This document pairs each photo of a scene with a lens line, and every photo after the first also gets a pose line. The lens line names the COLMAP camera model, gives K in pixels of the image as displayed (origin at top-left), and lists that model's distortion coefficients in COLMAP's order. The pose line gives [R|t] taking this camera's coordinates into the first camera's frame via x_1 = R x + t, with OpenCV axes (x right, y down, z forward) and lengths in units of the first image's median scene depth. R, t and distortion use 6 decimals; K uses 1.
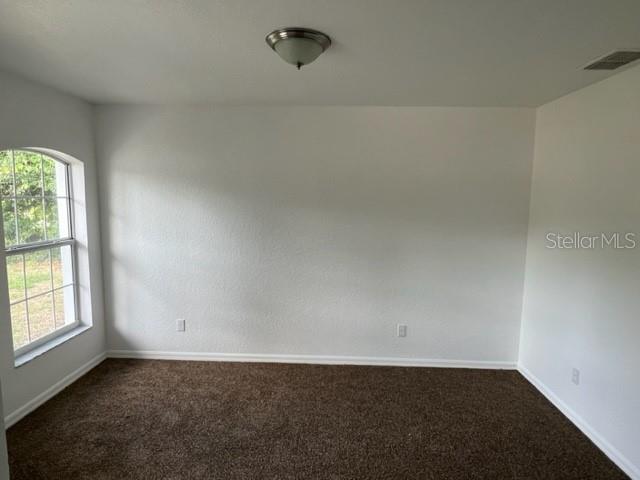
lens RADIAL K [[394.5, 0, 320.0], [0, 394.5, 240.0], [0, 0, 1]] dist [-0.000916, 0.001044]
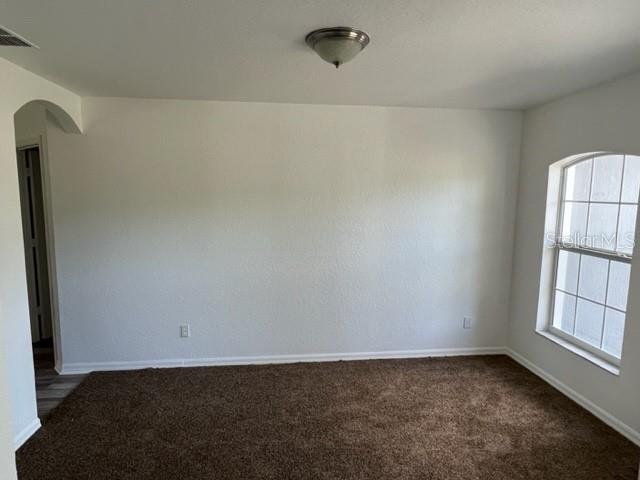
lens RADIAL K [[394.5, 0, 320.0], [0, 394.5, 240.0], [0, 0, 1]] dist [-0.000916, 0.001044]
pose [[-0.986484, 0.014194, -0.163244, 0.119026], [-0.024448, 0.972339, 0.232290, -0.222406], [0.162026, 0.233141, -0.958850, 1.801019]]
